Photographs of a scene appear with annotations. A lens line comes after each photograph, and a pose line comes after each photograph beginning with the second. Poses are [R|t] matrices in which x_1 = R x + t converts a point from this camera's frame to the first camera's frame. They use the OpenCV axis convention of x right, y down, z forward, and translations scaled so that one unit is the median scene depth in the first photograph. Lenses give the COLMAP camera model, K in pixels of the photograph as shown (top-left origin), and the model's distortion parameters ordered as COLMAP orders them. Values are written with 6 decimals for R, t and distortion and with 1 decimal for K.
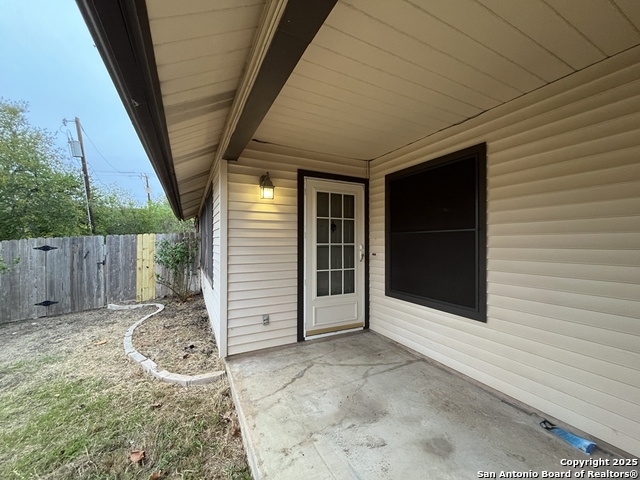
lens RADIAL K [[258.4, 0, 322.3], [0, 258.4, 241.2], [0, 0, 1]] dist [-0.002547, -0.000307]
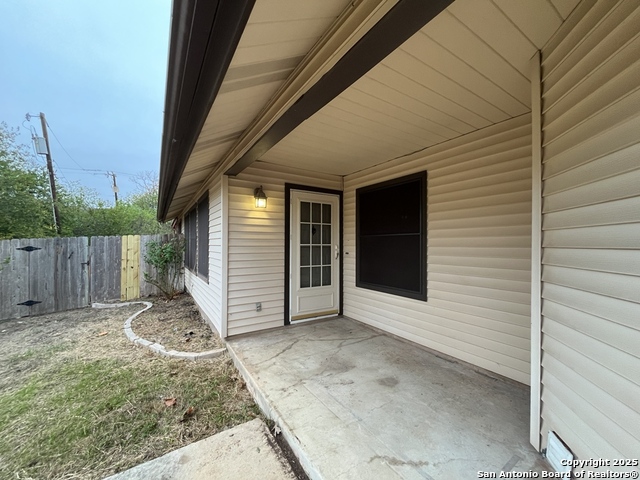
lens RADIAL K [[258.4, 0, 323.0], [0, 258.4, 241.4], [0, 0, 1]] dist [-0.002547, -0.000307]
pose [[0.995103, 0.003474, 0.098778, -0.037949], [-0.002689, 0.999964, -0.008077, 0.005958], [-0.098803, 0.007772, 0.995077, -0.233333]]
